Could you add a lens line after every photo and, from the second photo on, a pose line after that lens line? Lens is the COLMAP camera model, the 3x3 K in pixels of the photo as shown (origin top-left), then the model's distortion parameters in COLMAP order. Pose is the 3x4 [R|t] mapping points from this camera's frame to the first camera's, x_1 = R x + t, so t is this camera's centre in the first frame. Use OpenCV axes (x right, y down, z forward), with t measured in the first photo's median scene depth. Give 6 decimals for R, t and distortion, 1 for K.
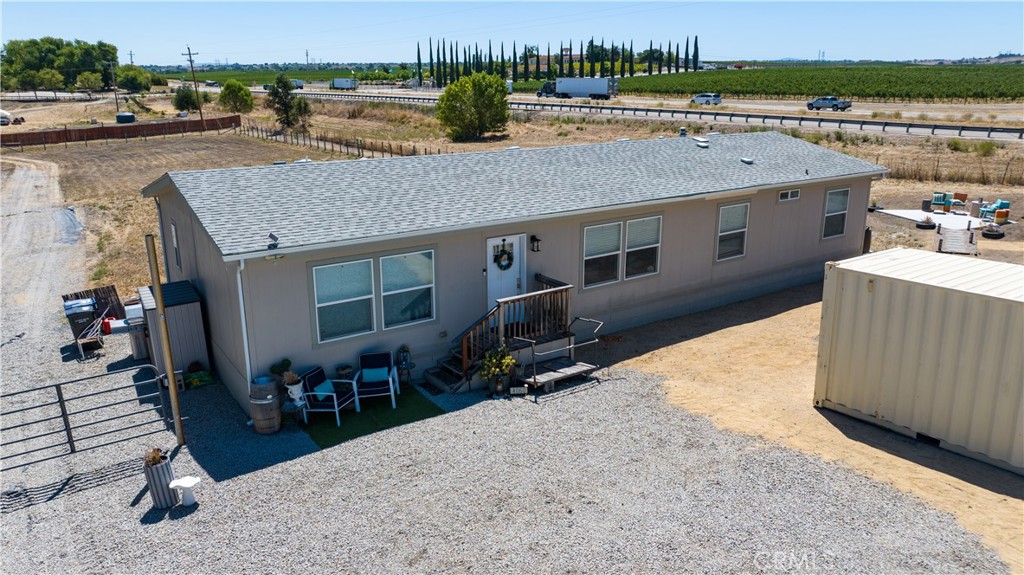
lens RADIAL K [[725.2, 0, 516.3], [0, 725.2, 289.0], [0, 0, 1]] dist [-0.037209, 0.043366]
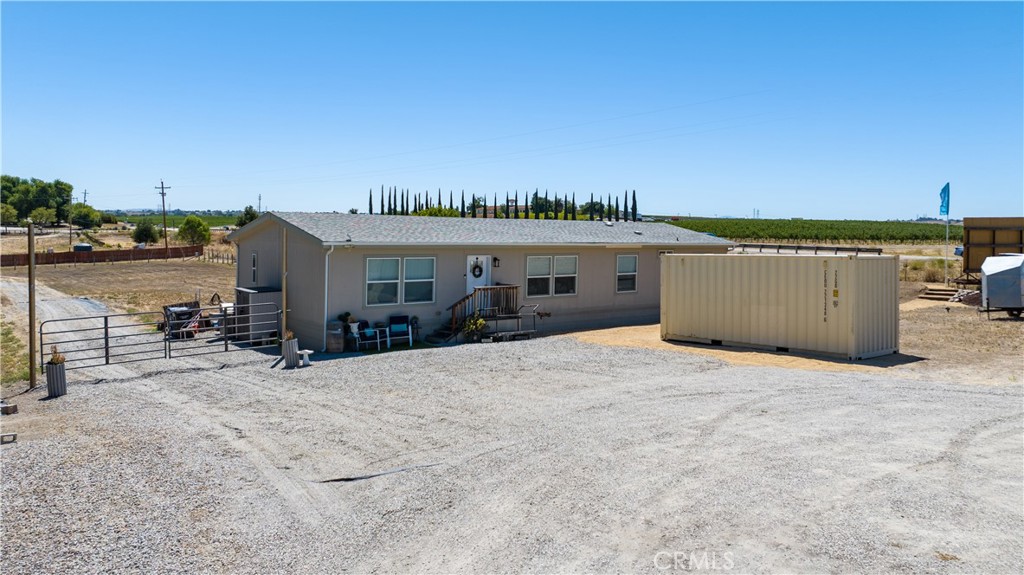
lens RADIAL K [[750.7, 0, 513.7], [0, 750.7, 252.6], [0, 0, 1]] dist [-0.003849, -0.003199]
pose [[0.997453, 0.016583, 0.069366, -0.027683], [0.001569, 0.967255, -0.253800, 0.183132], [-0.071304, 0.253263, 0.964766, -0.327539]]
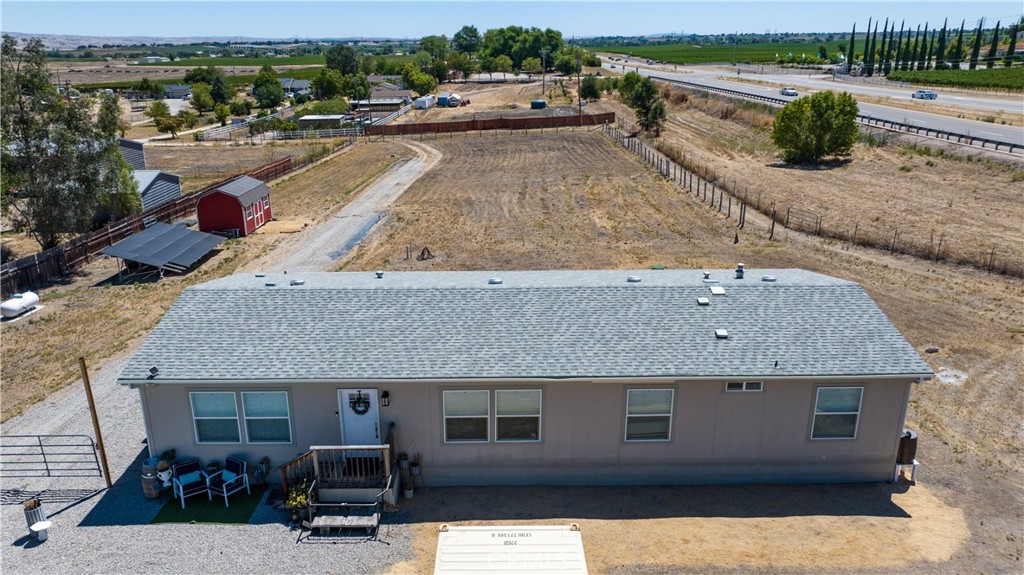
lens RADIAL K [[725.2, 0, 516.3], [0, 725.2, 289.0], [0, 0, 1]] dist [-0.037209, 0.043366]
pose [[0.828245, 0.176187, -0.531948, 0.424019], [-0.153902, 0.984303, 0.086386, -0.199173], [0.538818, 0.010319, 0.842359, 0.078803]]
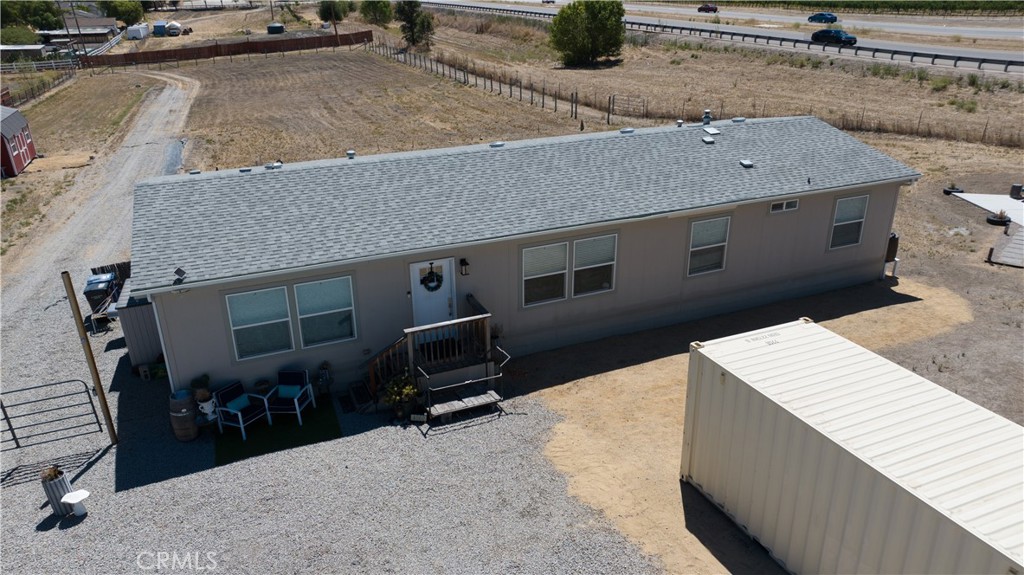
lens RADIAL K [[714.7, 0, 520.5], [0, 714.7, 285.1], [0, 0, 1]] dist [-0.032298, 0.036969]
pose [[0.979694, 0.074755, -0.186040, 0.159102], [-0.050450, 0.989950, 0.132115, -0.094970], [0.194046, -0.120046, 0.973620, 0.021187]]
